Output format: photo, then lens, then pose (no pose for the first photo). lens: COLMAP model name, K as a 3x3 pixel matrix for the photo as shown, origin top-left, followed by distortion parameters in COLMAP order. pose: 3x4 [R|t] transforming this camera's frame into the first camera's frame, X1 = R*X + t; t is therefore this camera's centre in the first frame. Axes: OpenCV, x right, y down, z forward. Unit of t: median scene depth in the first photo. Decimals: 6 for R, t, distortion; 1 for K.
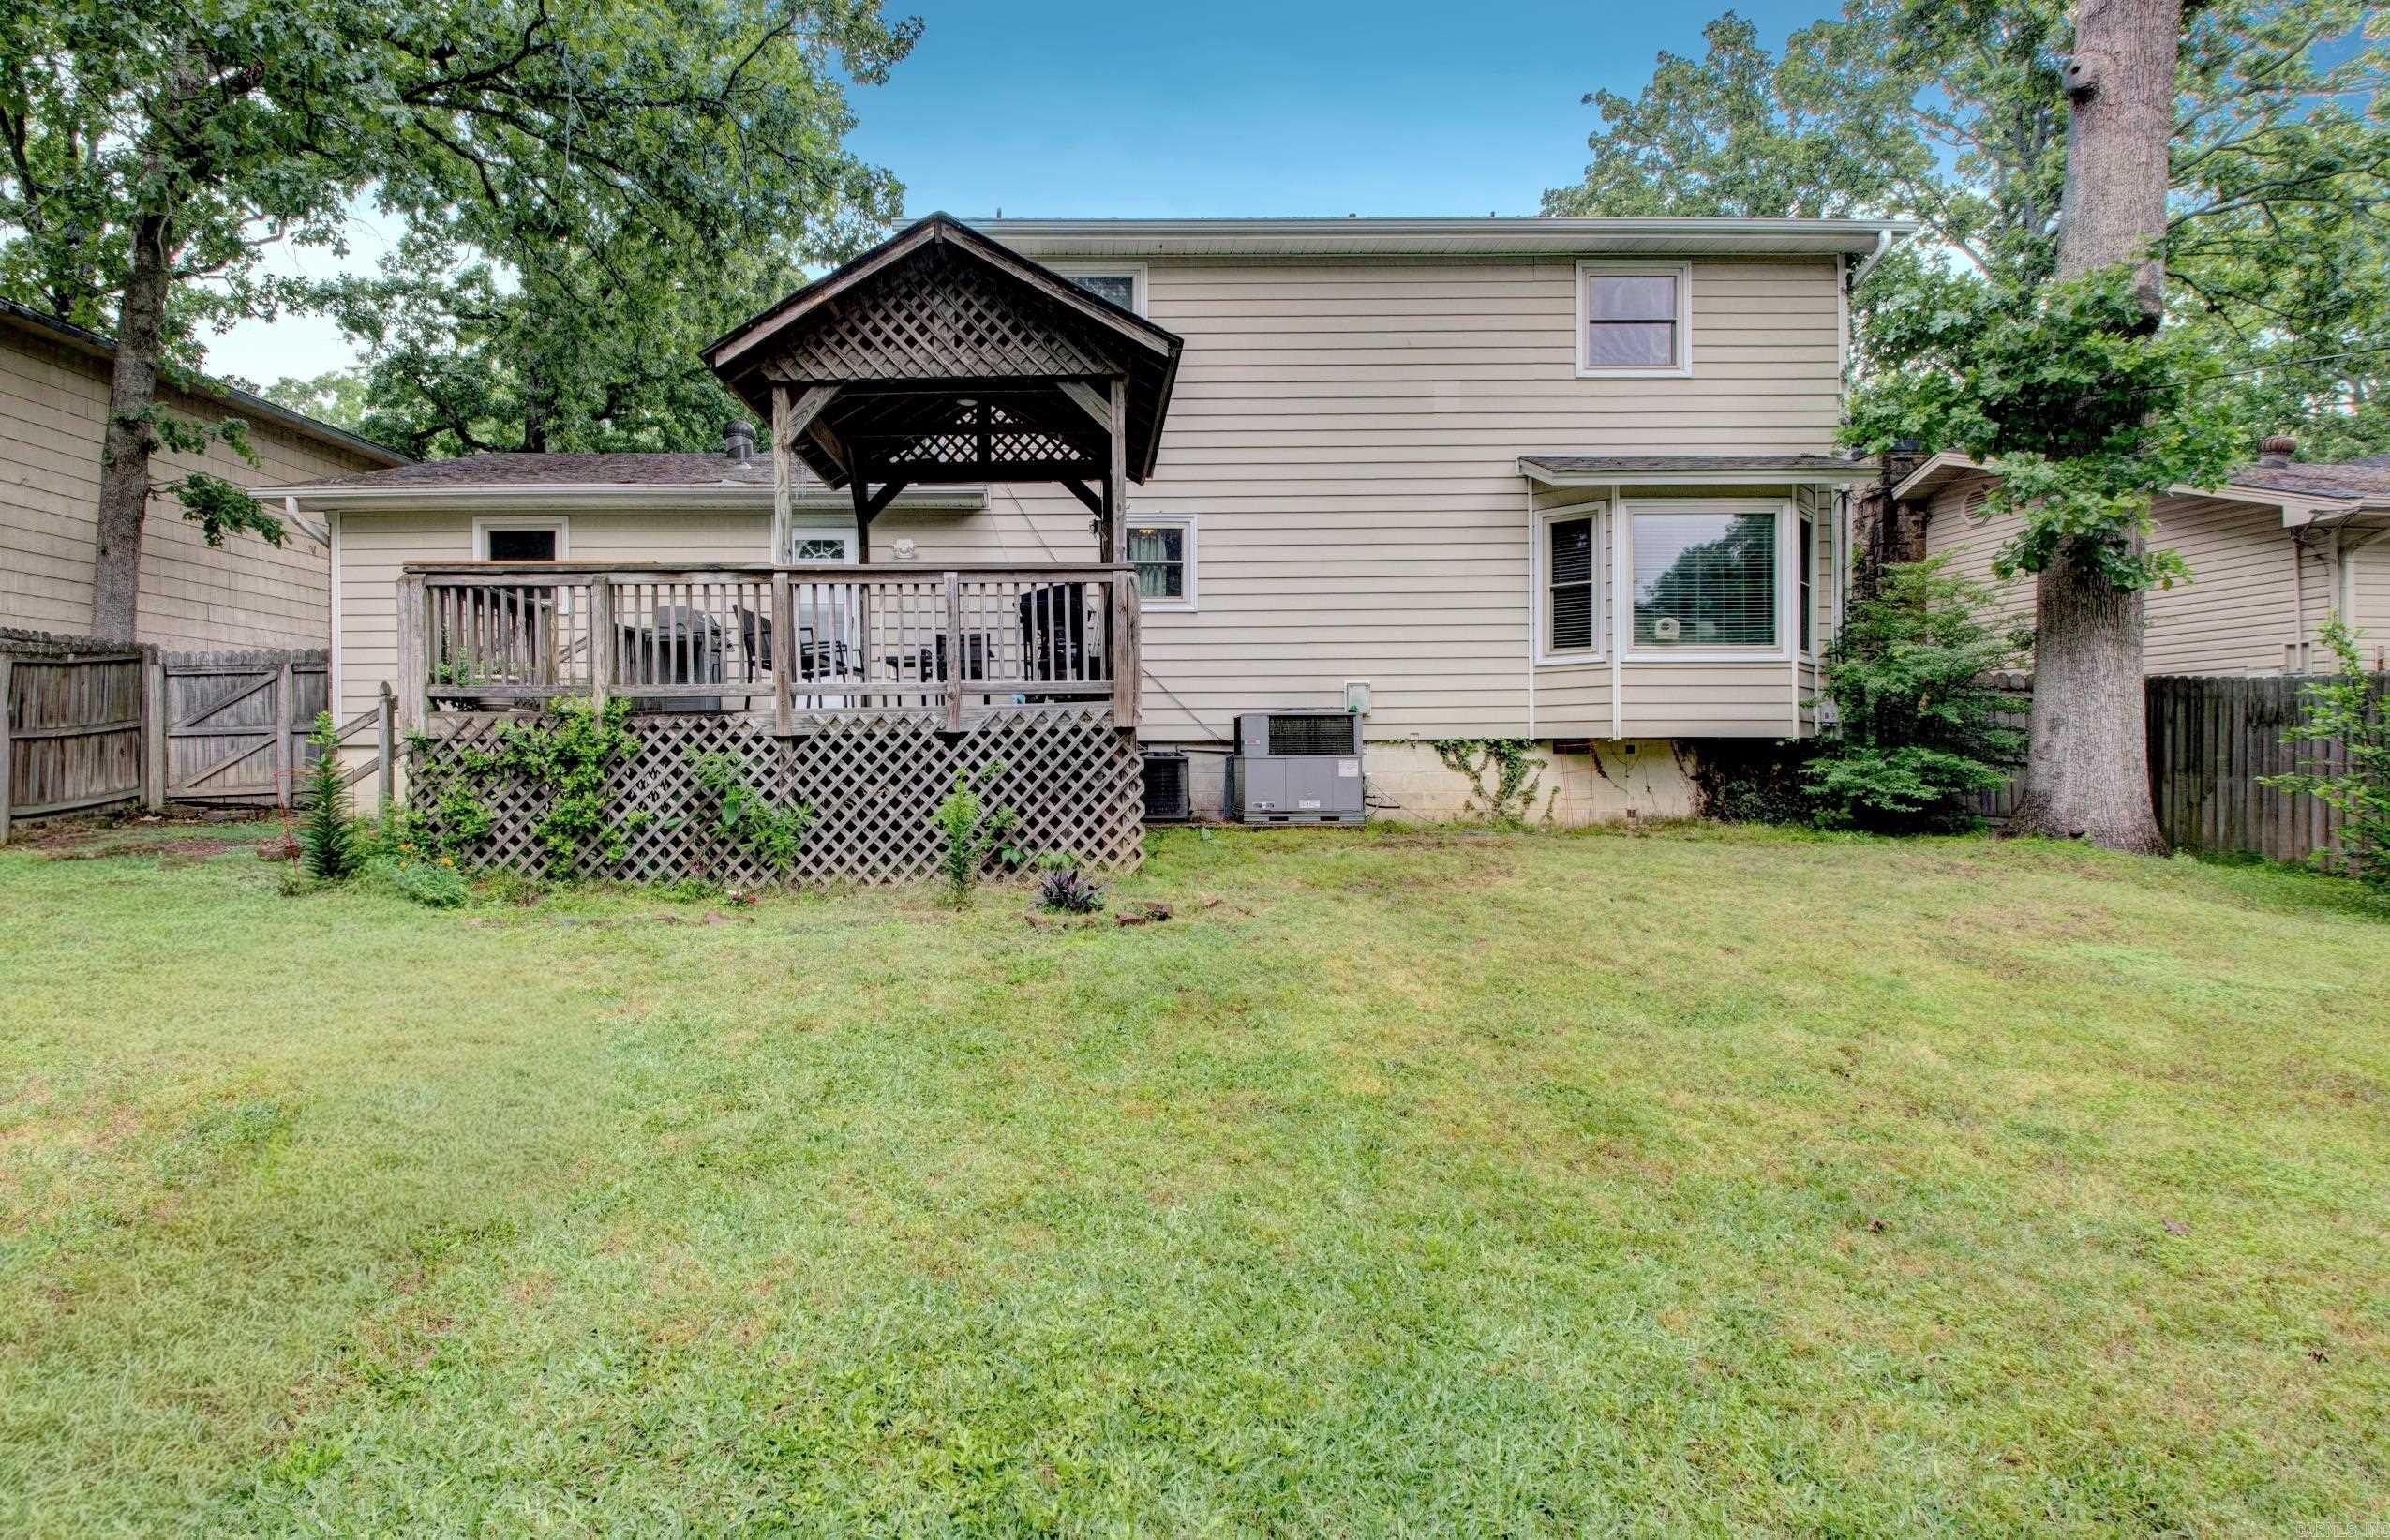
lens RADIAL K [[1199.9, 0, 1095.4], [0, 1199.9, 767.2], [0, 0, 1]] dist [0.000104, -0.022217]
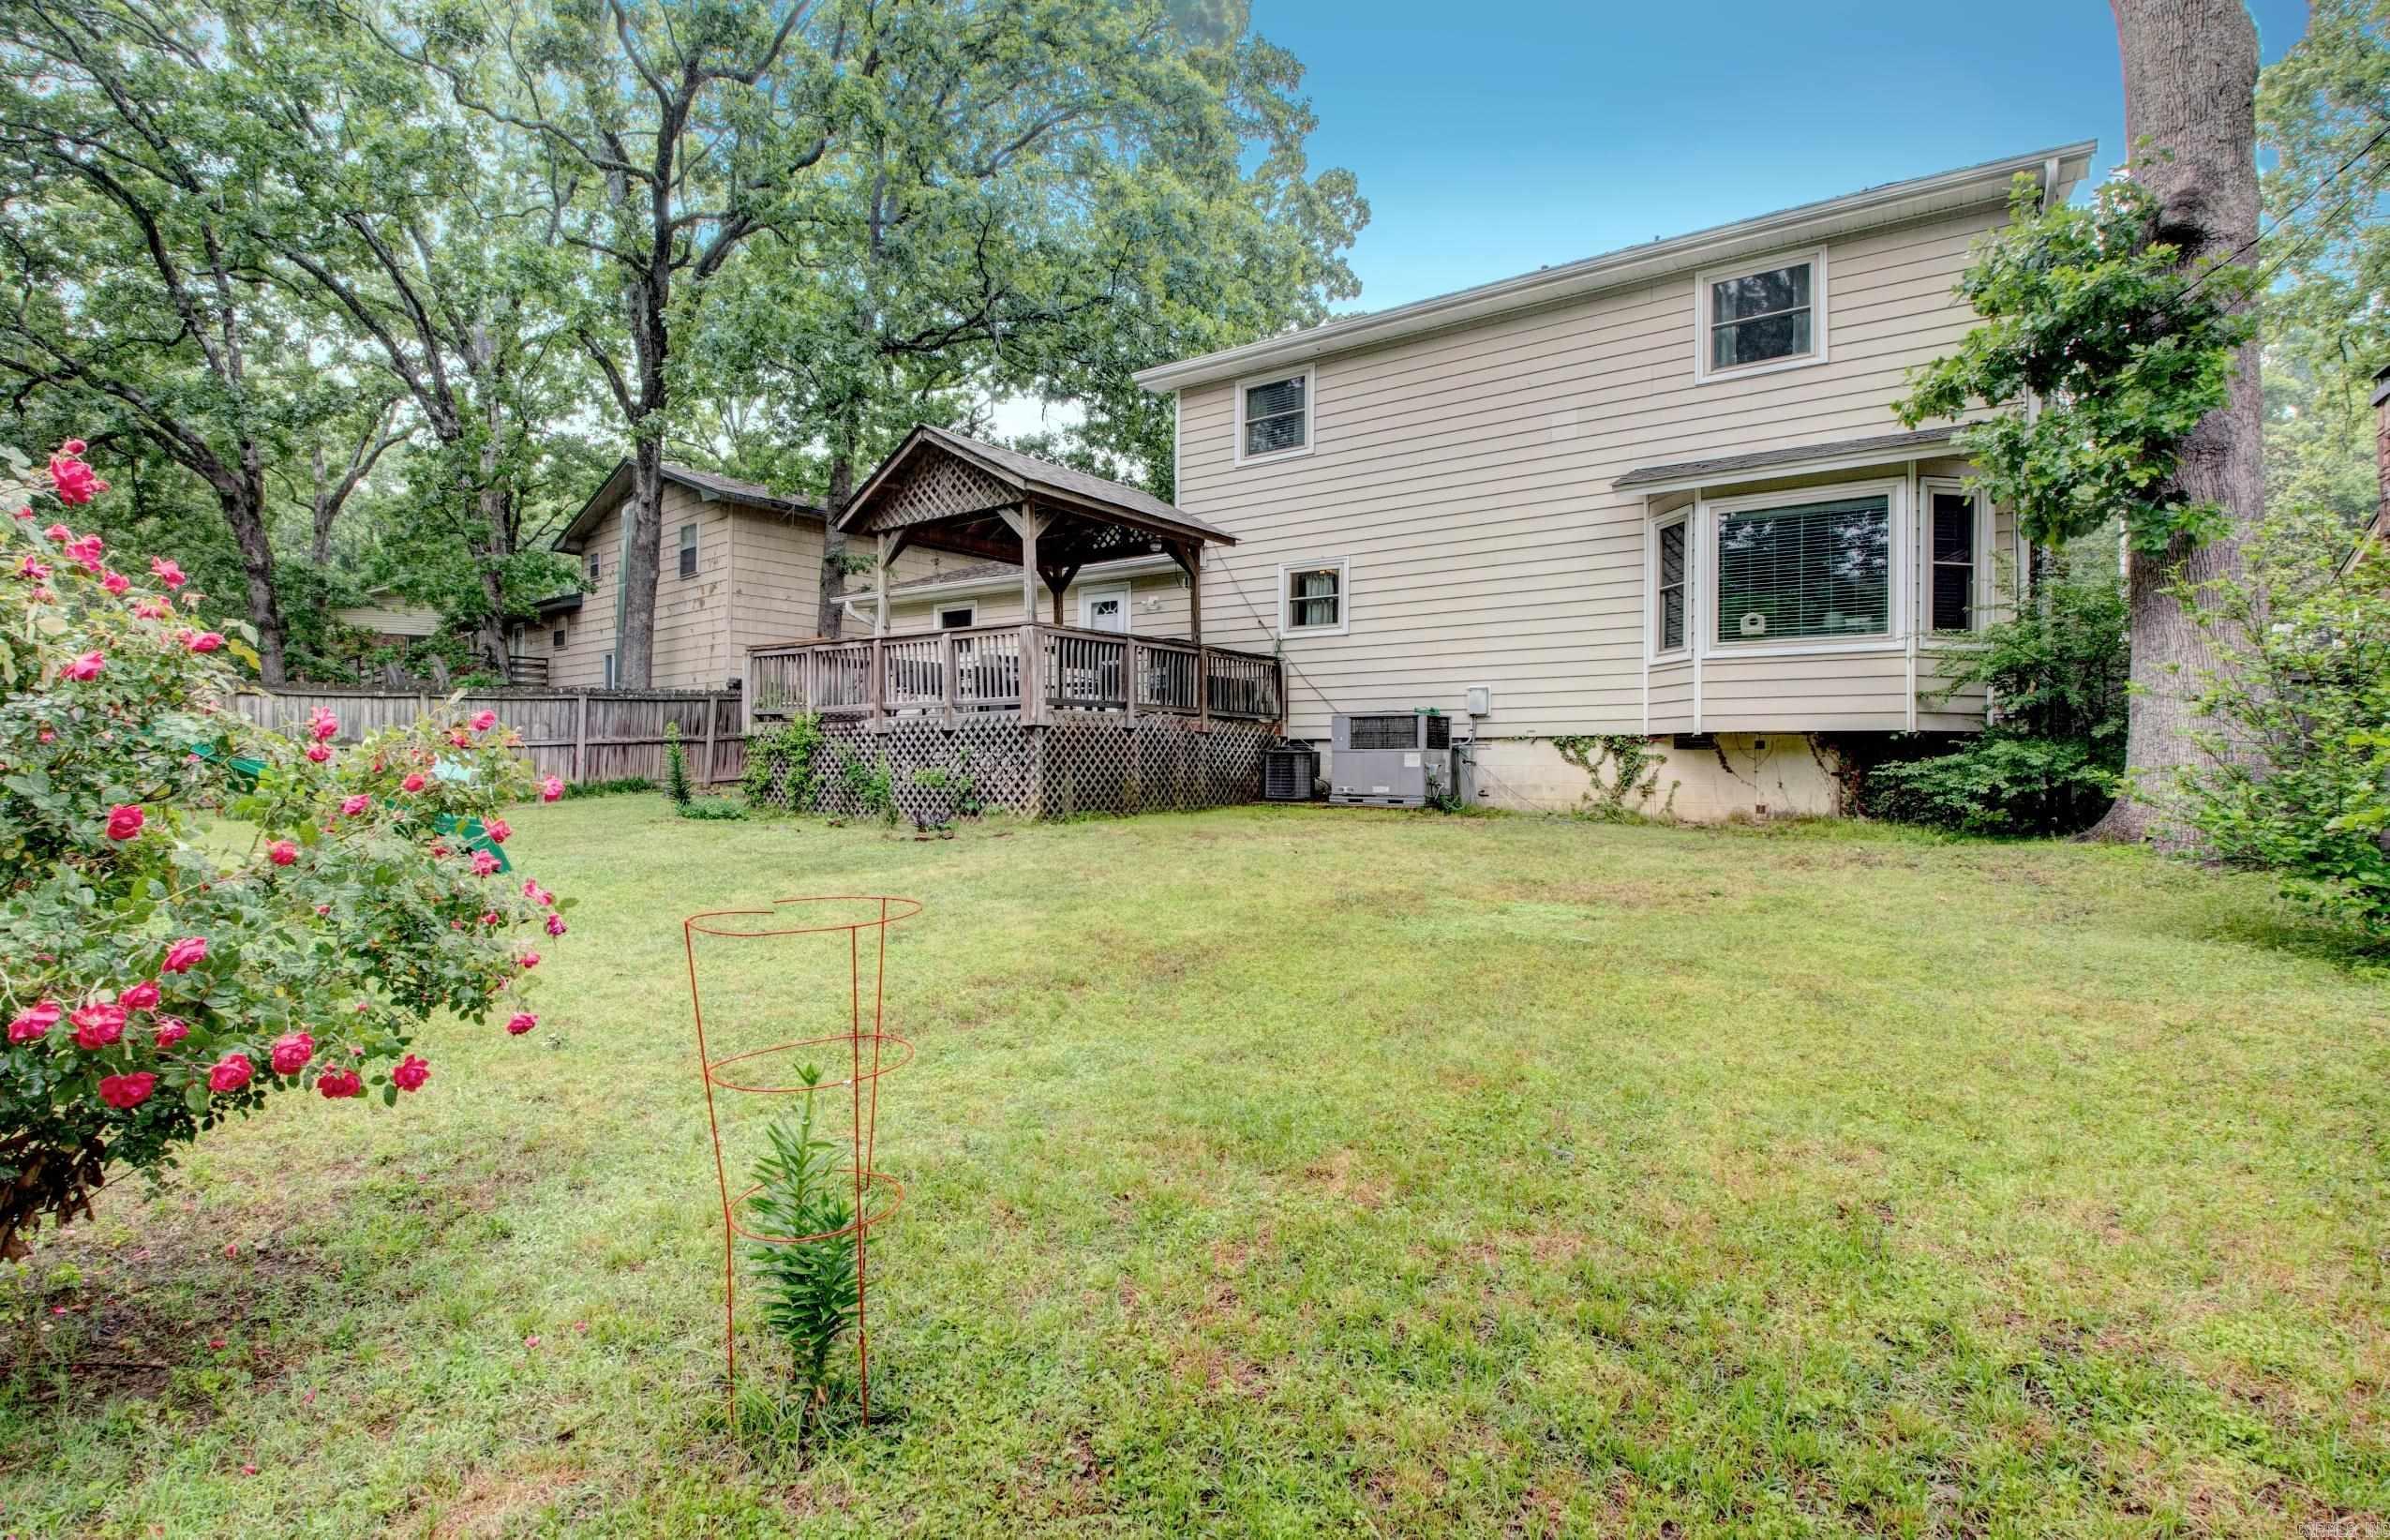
lens RADIAL K [[1117.7, 0, 1192.6], [0, 1117.7, 758.4], [0, 0, 1]] dist [0.001754, -0.017785]
pose [[0.813596, 0.005079, -0.581409, 0.646159], [-0.013386, 0.999860, -0.009998, 0.012810], [0.581277, 0.015917, 0.813550, -0.032516]]
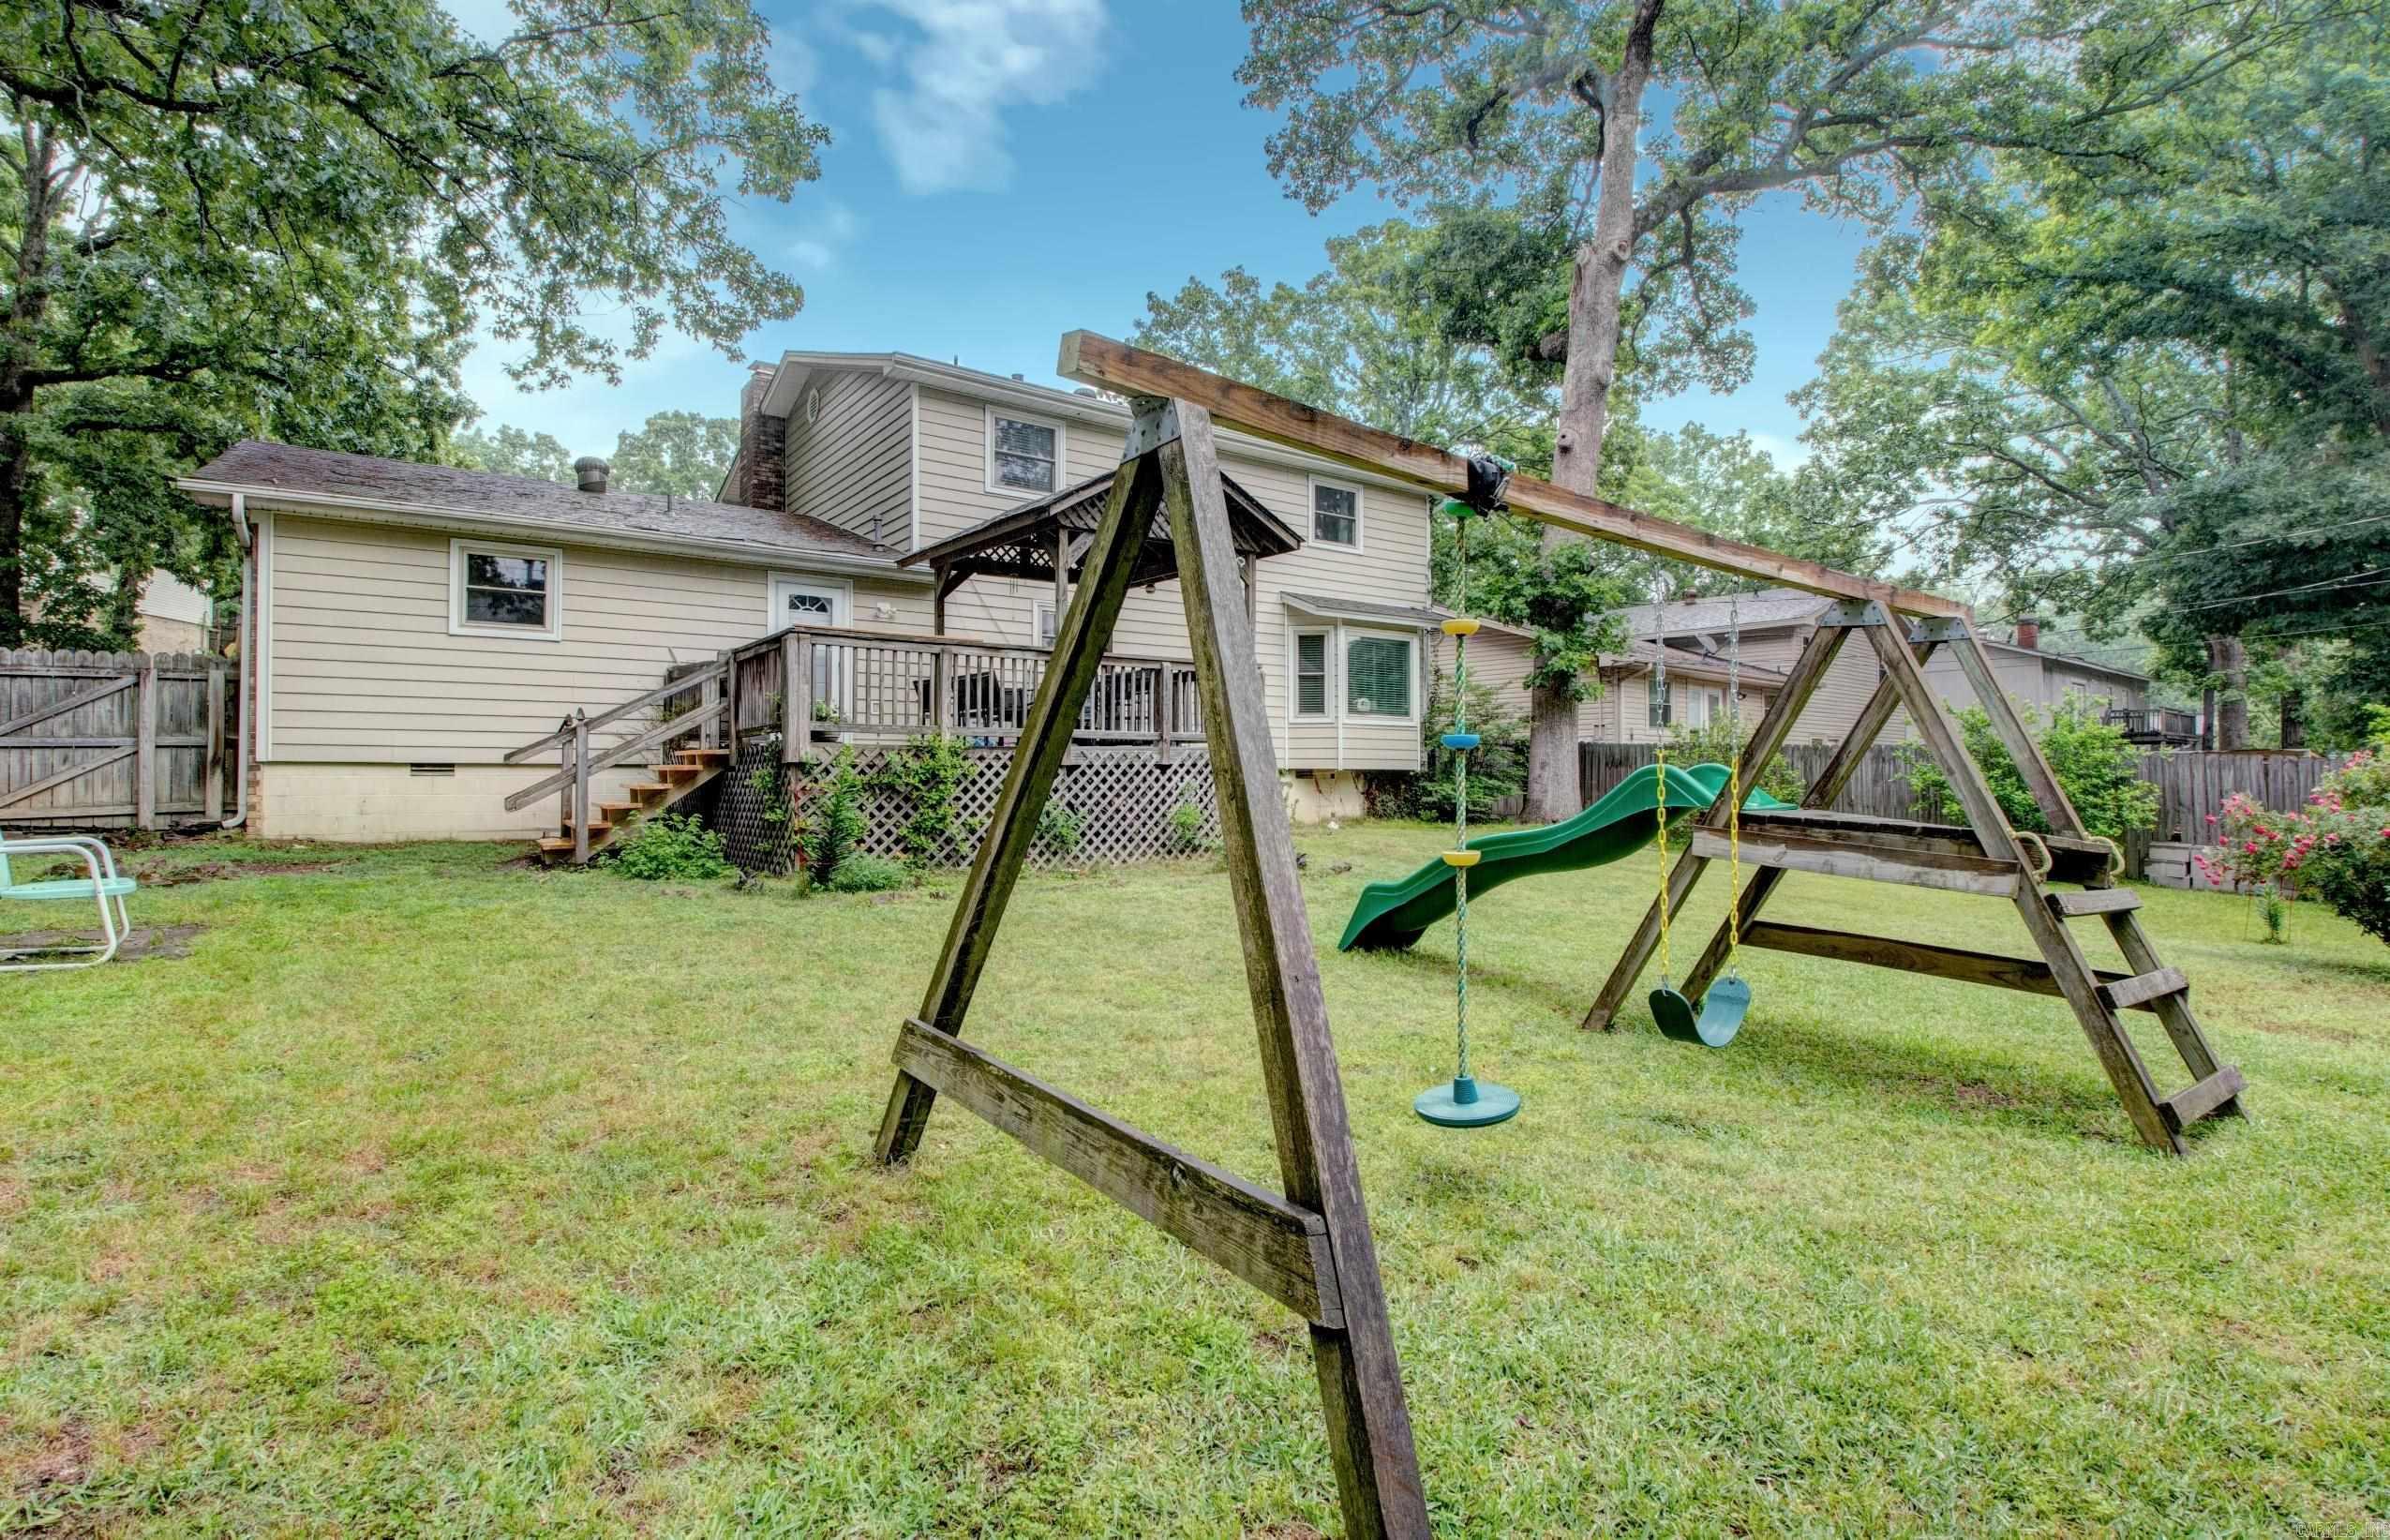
lens RADIAL K [[1117.7, 0, 1192.6], [0, 1117.7, 758.4], [0, 0, 1]] dist [0.001754, -0.017785]
pose [[0.815600, 0.015723, 0.578403, -0.627758], [-0.001174, 0.999674, -0.025520, 0.000030], [-0.578616, 0.020135, 0.815352, -0.142198]]
